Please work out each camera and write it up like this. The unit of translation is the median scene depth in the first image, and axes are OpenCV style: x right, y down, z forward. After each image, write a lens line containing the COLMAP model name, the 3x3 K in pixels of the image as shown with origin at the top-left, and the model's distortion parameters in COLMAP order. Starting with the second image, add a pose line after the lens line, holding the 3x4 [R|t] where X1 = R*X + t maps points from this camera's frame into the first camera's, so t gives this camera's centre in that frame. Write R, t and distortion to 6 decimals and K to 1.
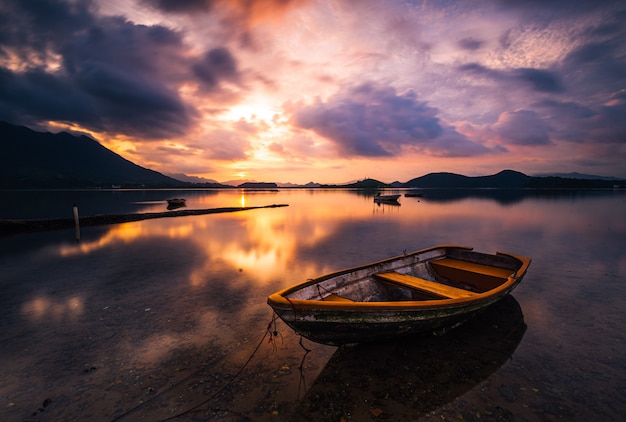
lens RADIAL K [[343.3, 0, 313.0], [0, 343.3, 211.0], [0, 0, 1]] dist [0.025296, -0.000290]
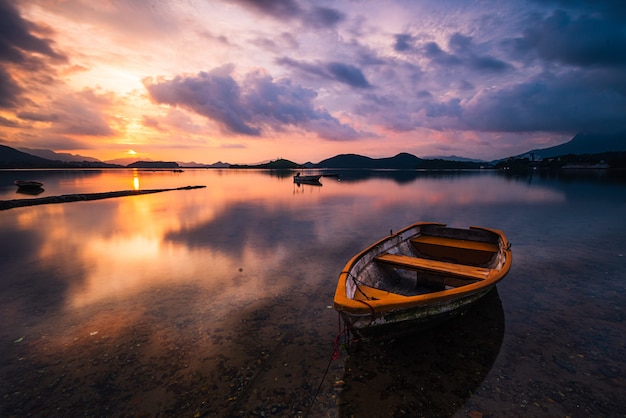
lens RADIAL K [[333.0, 0, 313.0], [0, 333.0, 219.0], [0, 0, 1]] dist [0.015824, -0.001285]
pose [[0.941730, -0.047104, 0.333055, -0.081803], [0.020444, 0.996331, 0.083107, 0.000156], [-0.335747, -0.071455, 0.939238, 0.064456]]
